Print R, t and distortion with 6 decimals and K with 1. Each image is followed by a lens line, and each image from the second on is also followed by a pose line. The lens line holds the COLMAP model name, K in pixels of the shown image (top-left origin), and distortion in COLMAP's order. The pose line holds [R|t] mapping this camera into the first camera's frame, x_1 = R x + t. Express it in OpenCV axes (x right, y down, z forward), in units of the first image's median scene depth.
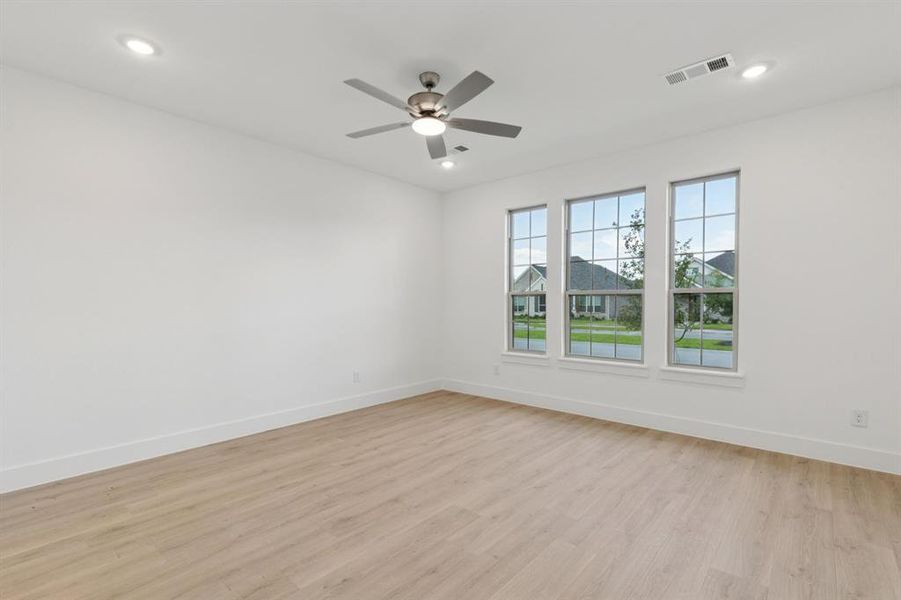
lens RADIAL K [[408.2, 0, 452.3], [0, 408.2, 301.1], [0, 0, 1]] dist [0.002346, 0.000869]
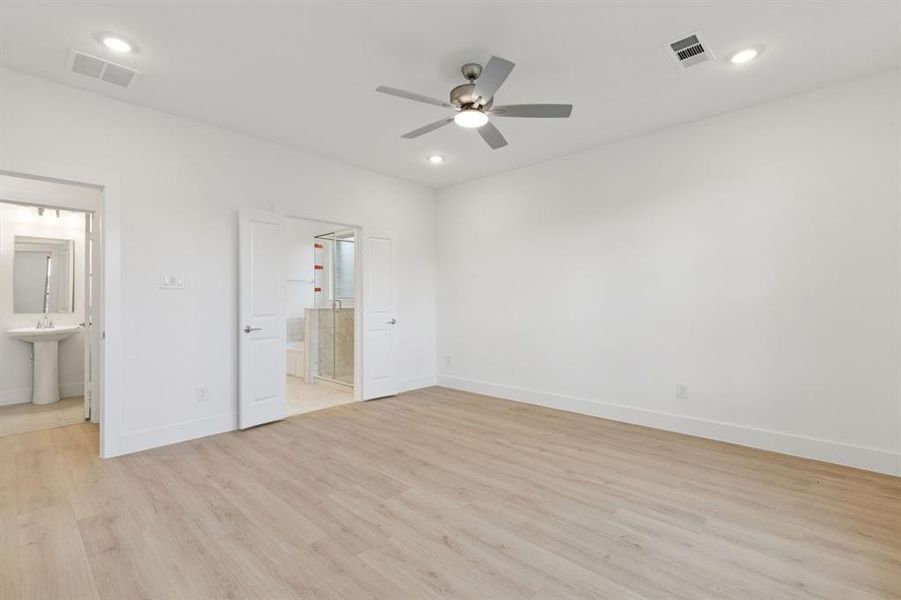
lens RADIAL K [[385.5, 0, 450.5], [0, 385.5, 300.0], [0, 0, 1]] dist [0.000225, 0.000078]
pose [[0.004394, 0.000875, -0.999990, 0.869967], [0.008019, 0.999967, 0.000910, 0.006525], [0.999958, -0.008023, 0.004387, 0.945845]]
